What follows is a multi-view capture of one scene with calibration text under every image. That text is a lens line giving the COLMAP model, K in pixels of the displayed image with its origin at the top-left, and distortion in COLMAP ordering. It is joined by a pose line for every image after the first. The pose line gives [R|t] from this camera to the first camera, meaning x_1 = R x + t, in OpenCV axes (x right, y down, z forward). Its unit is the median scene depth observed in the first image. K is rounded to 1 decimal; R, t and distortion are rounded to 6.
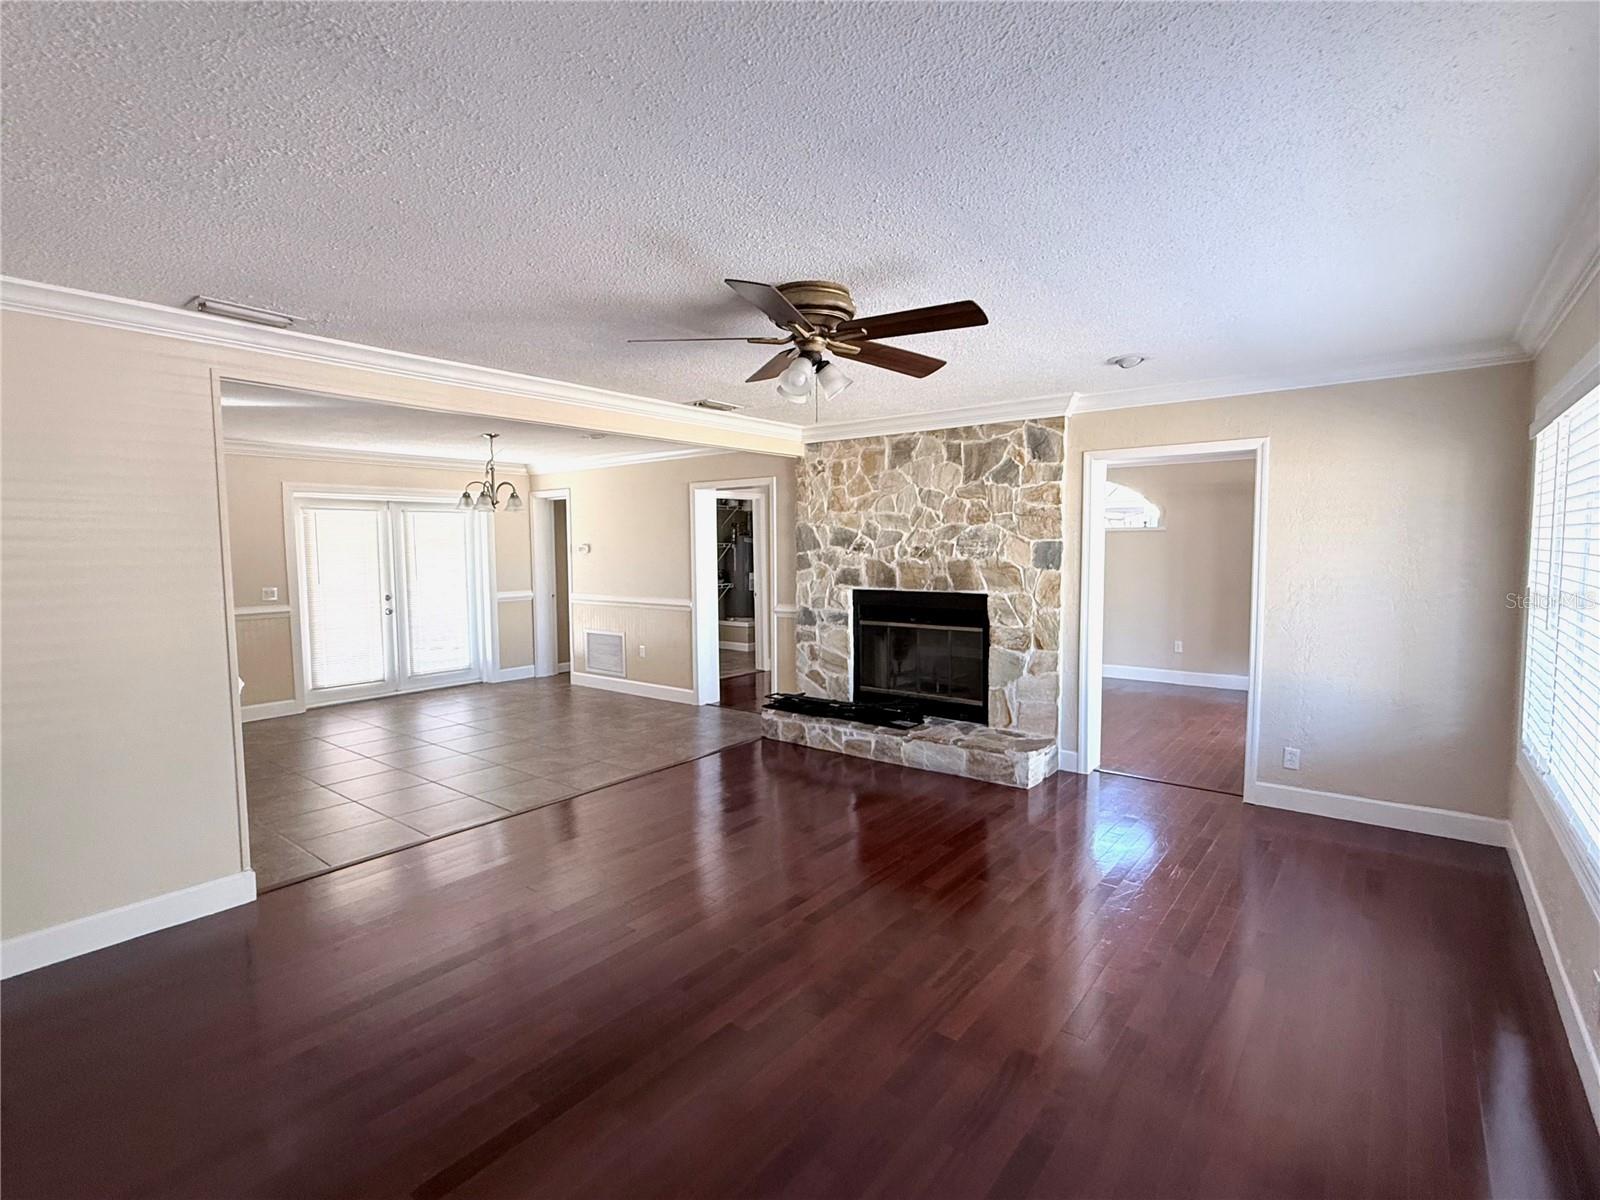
lens RADIAL K [[760.3, 0, 800.0], [0, 760.3, 600.0], [0, 0, 1]] dist [0.001623, -0.000419]
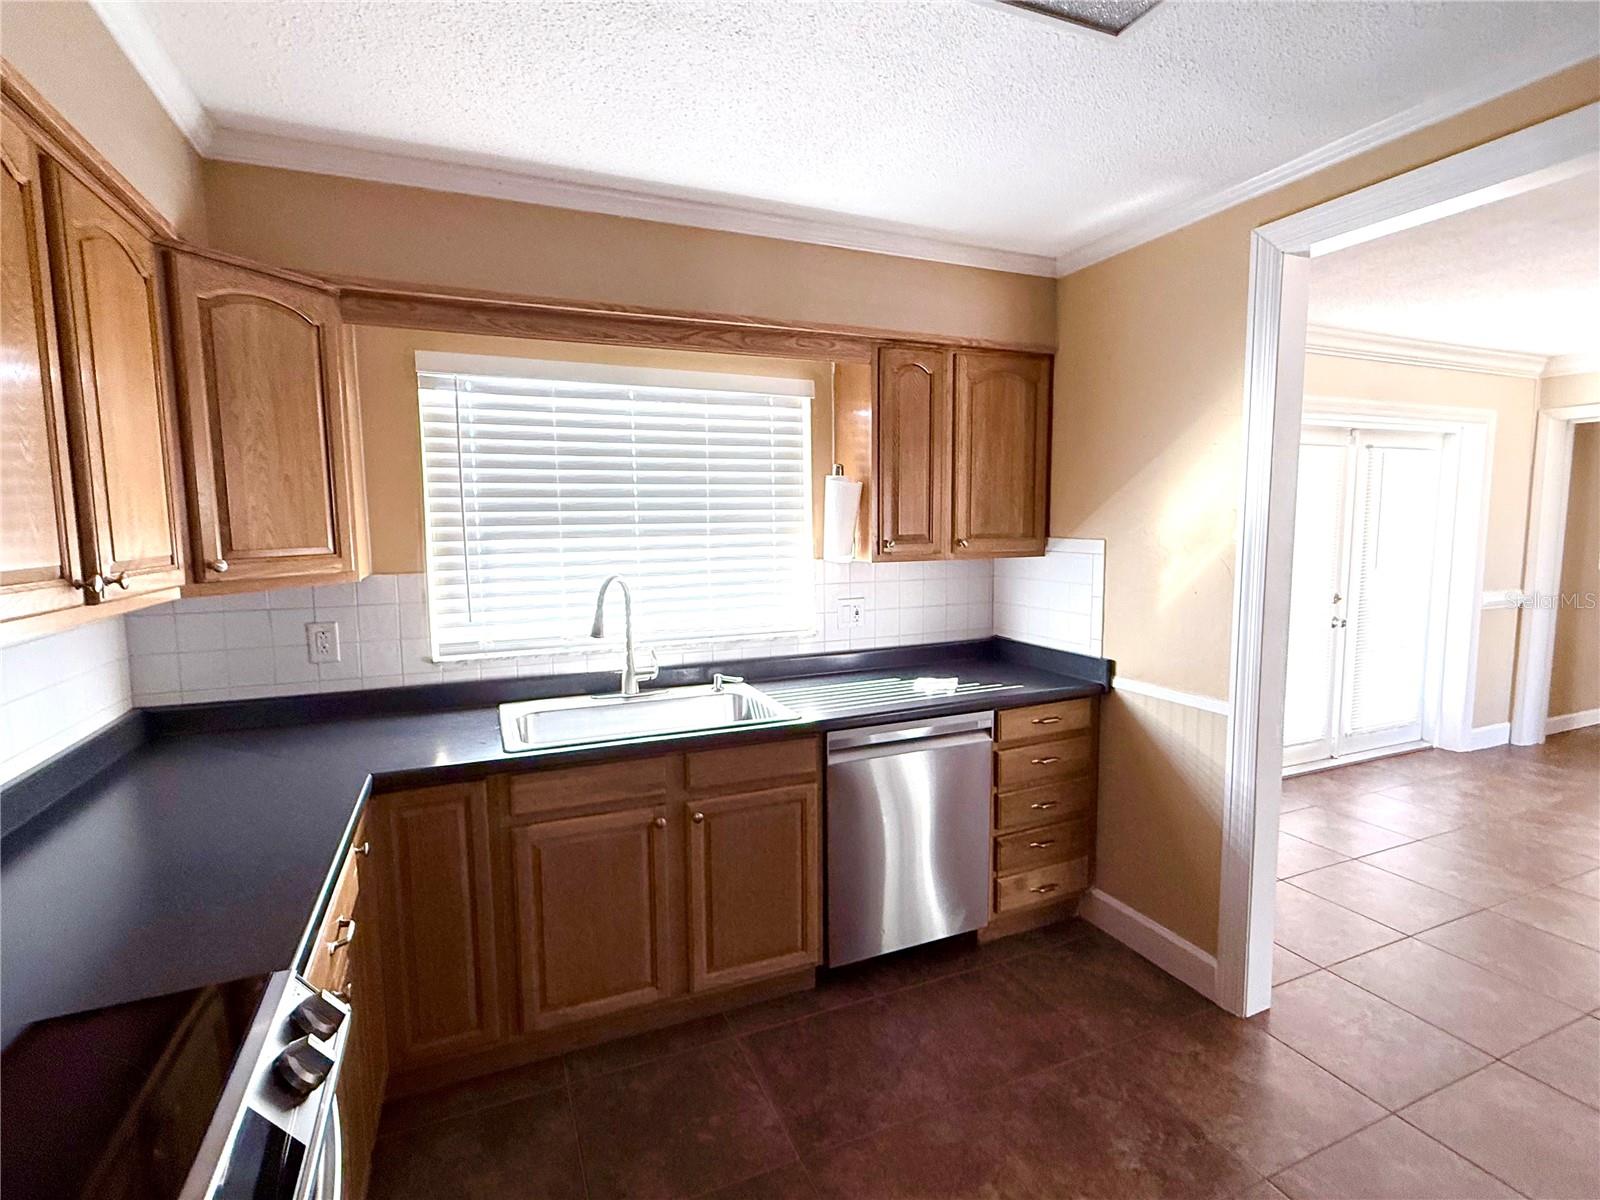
lens RADIAL K [[760.3, 0, 800.0], [0, 760.3, 600.0], [0, 0, 1]] dist [0.001623, -0.000419]
pose [[0.877025, 0.048234, -0.478017, -0.597652], [-0.032071, 0.998606, 0.041921, -0.012172], [0.479373, -0.021435, 0.877350, 0.286477]]
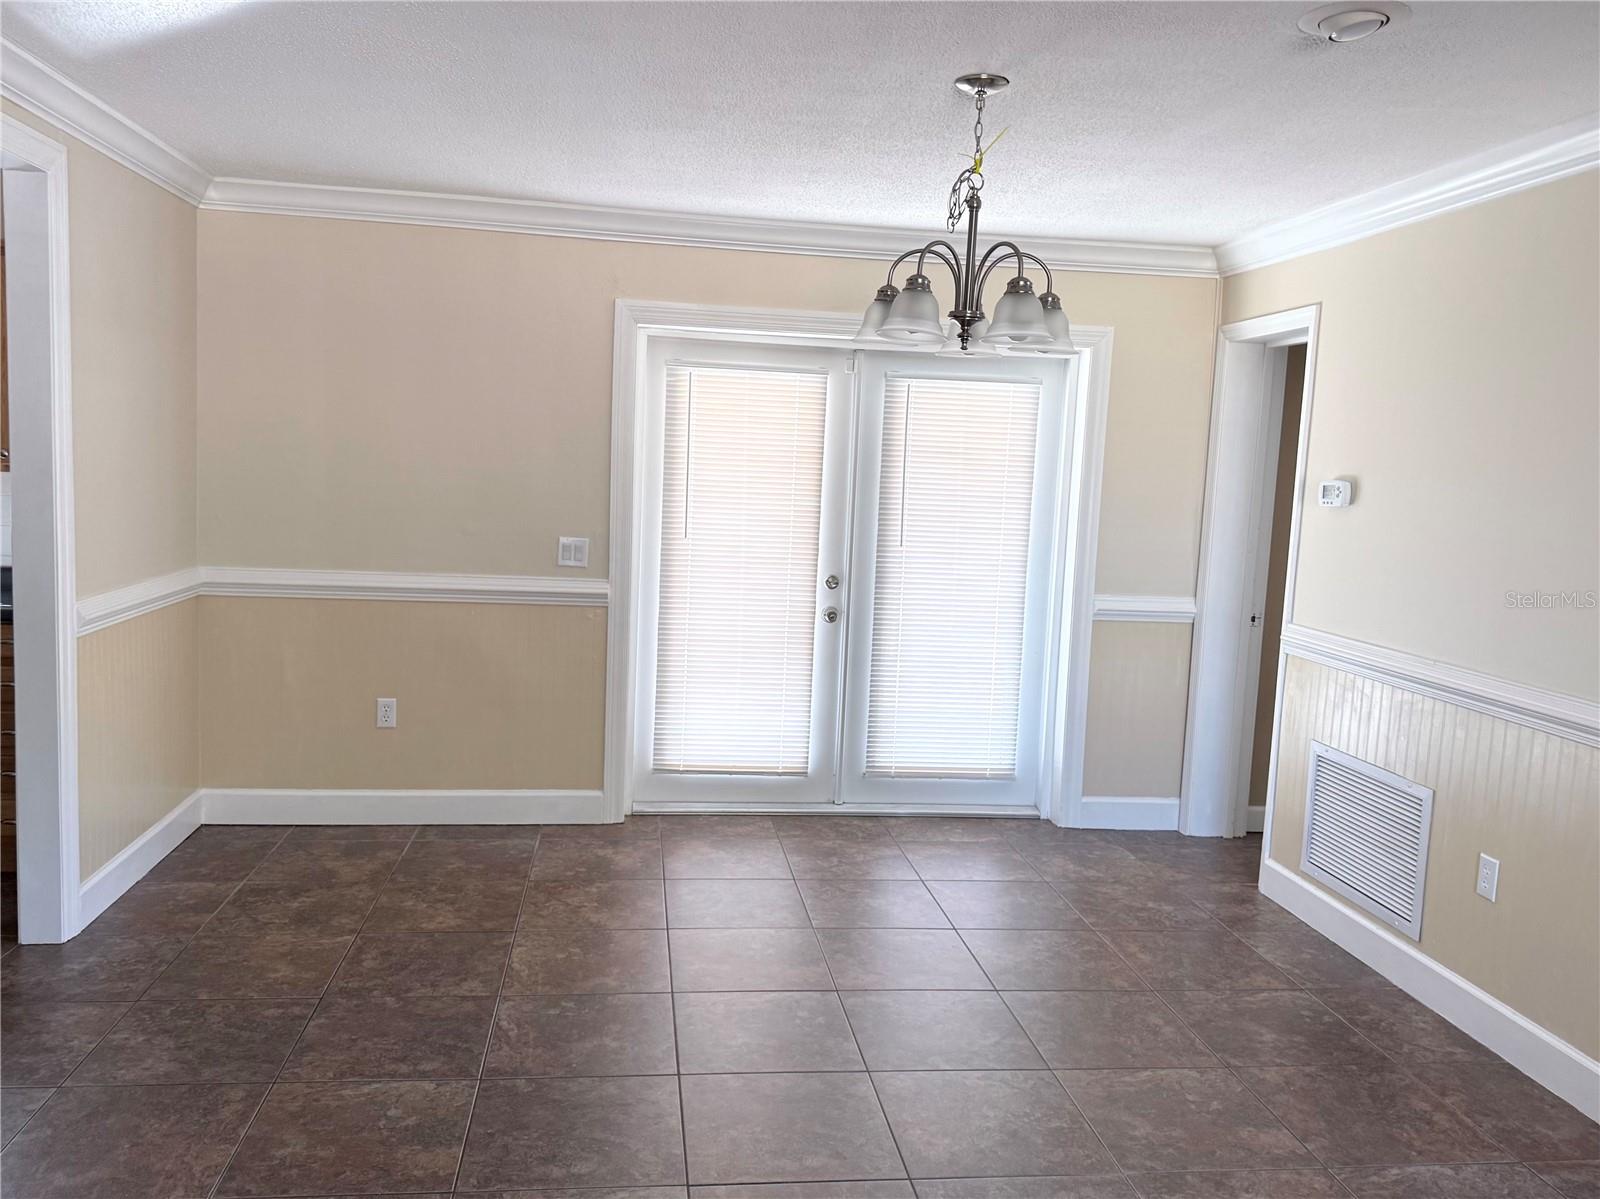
lens RADIAL K [[1259.8, 0, 794.5], [0, 1259.8, 585.6], [0, 0, 1]] dist [0.160461, -0.270913]
pose [[0.716695, 0.110362, -0.688598, -0.074323], [-0.103571, 0.993293, 0.051398, -0.032452], [0.689653, 0.034482, 0.723319, 0.462626]]
